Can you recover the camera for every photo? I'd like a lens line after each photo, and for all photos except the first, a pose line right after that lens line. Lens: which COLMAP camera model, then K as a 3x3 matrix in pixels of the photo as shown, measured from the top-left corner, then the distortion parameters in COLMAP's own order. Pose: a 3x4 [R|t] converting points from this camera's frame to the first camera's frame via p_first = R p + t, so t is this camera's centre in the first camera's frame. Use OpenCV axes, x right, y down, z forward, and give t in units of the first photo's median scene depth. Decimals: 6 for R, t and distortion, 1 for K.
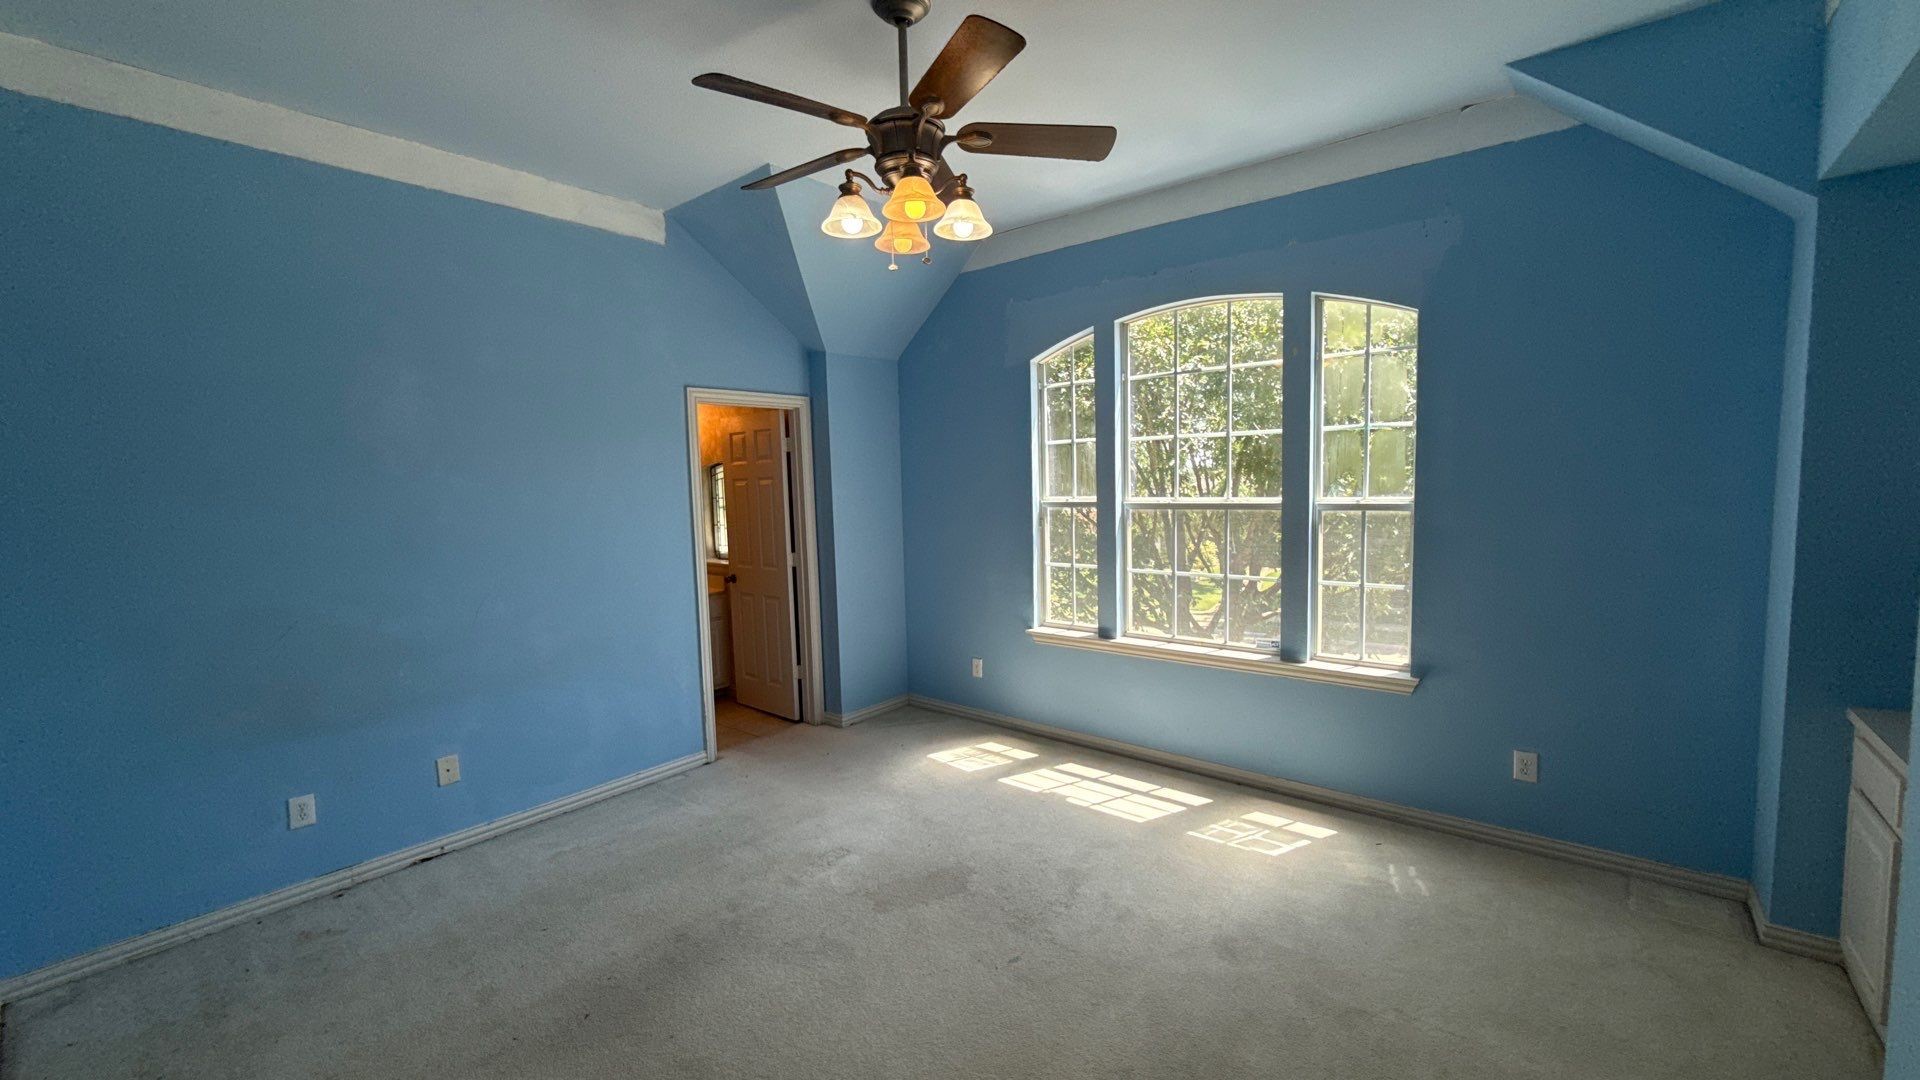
lens RADIAL K [[768.8, 0, 961.5], [0, 768.8, 539.8], [0, 0, 1]] dist [0.000117, 0.000163]
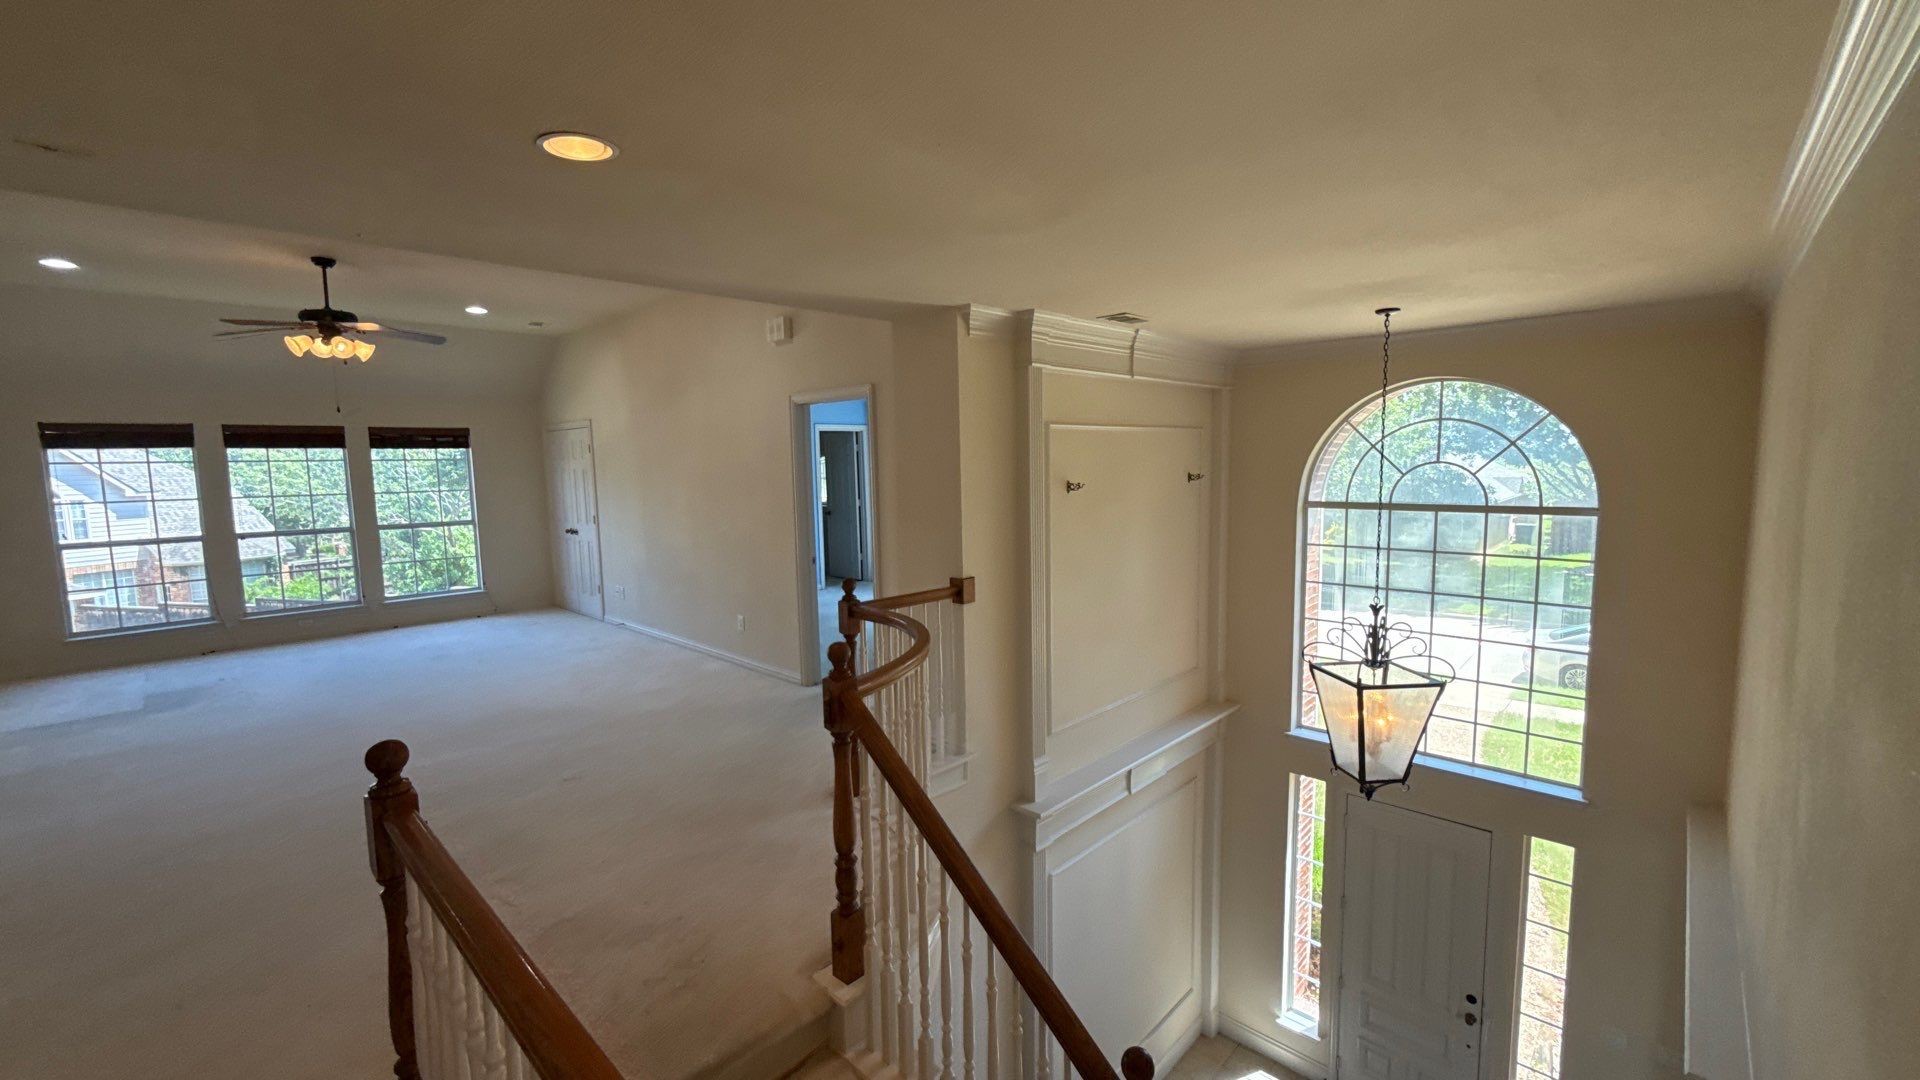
lens RADIAL K [[768.8, 0, 961.5], [0, 768.8, 539.8], [0, 0, 1]] dist [0.000117, 0.000163]
pose [[0.997273, 0.014177, -0.072420, 0.215212], [-0.012685, 0.999699, 0.021018, 0.080743], [0.072696, -0.020042, 0.997153, -1.086103]]
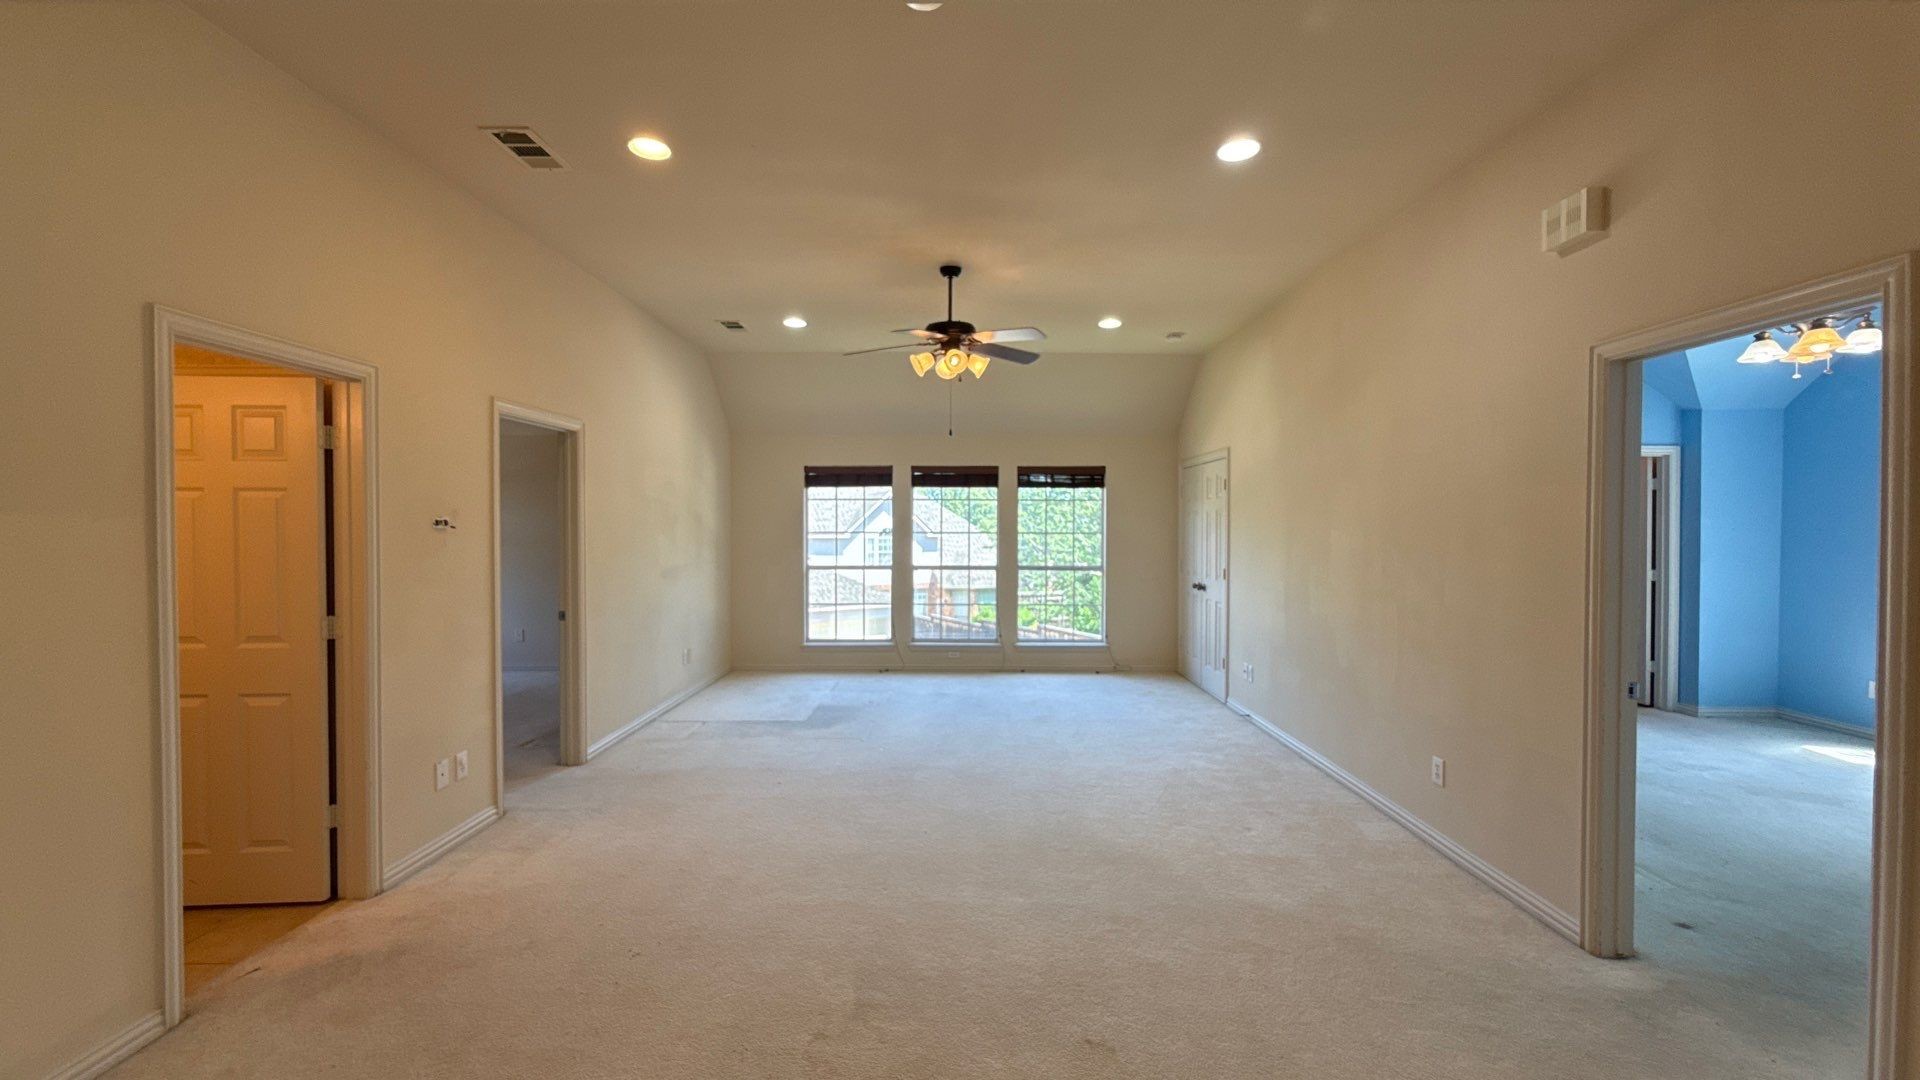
lens RADIAL K [[768.8, 0, 961.5], [0, 768.8, 539.8], [0, 0, 1]] dist [0.000117, 0.000163]
pose [[0.637030, 0.041572, -0.769717, 0.025794], [-0.082711, 0.996466, -0.014634, 0.080132], [0.766389, 0.072986, 0.638217, -0.674230]]
